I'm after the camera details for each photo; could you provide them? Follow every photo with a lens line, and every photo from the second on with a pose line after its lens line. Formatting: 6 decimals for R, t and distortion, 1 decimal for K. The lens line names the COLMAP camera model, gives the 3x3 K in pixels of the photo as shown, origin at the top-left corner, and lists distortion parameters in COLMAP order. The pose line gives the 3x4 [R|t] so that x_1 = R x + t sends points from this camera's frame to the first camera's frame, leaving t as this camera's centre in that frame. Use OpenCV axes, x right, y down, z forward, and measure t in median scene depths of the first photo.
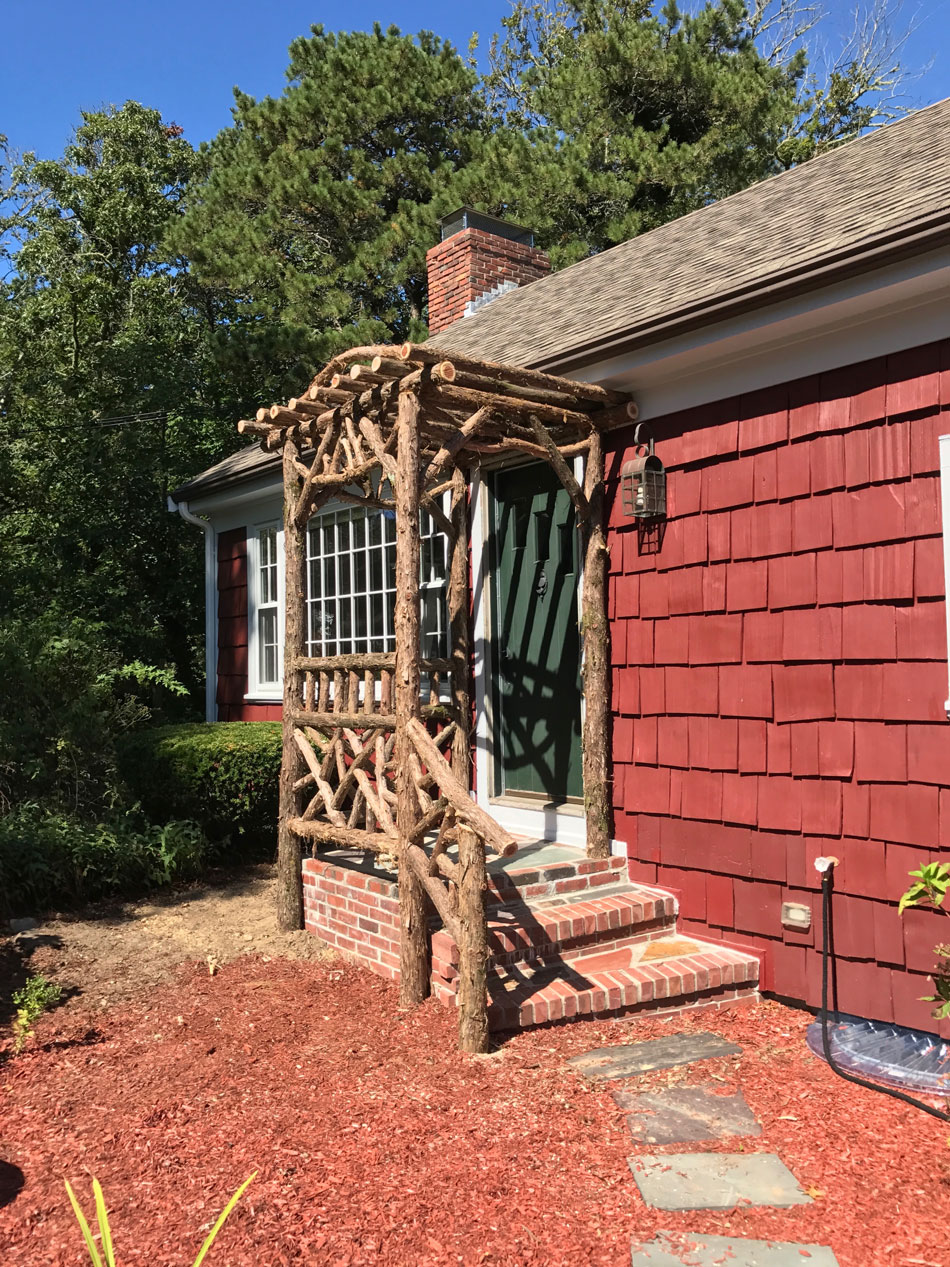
lens RADIAL K [[1078.2, 0, 478.6], [0, 1078.2, 638.8], [0, 0, 1]] dist [-0.045225, 0.054259]
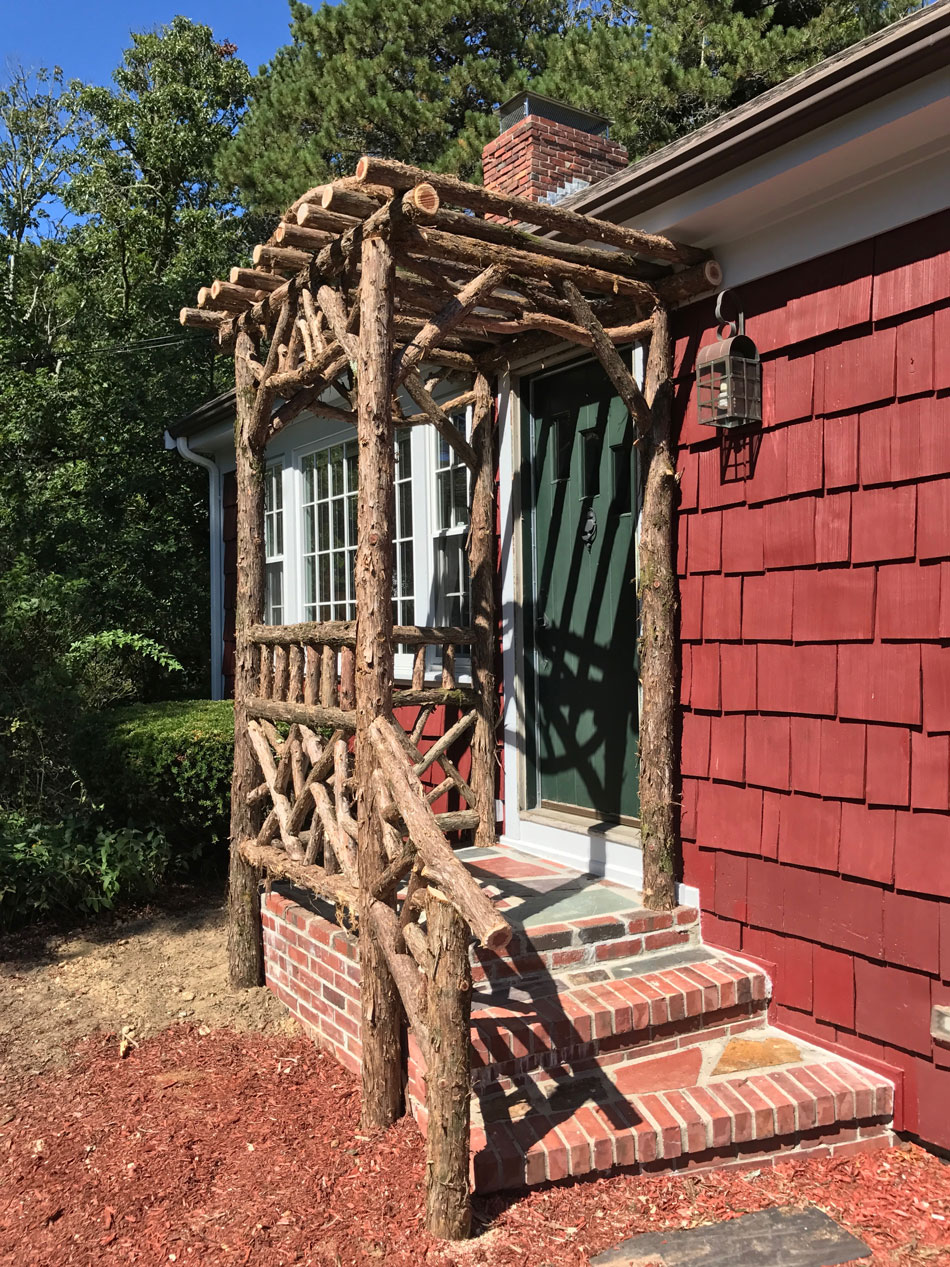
lens RADIAL K [[1078.2, 0, 470.3], [0, 1078.2, 625.4], [0, 0, 1]] dist [-0.045225, 0.054259]
pose [[0.995462, 0.008511, -0.094774, 0.053260], [-0.006259, 0.999691, 0.024040, -0.001213], [0.094949, -0.023338, 0.995209, 0.285322]]
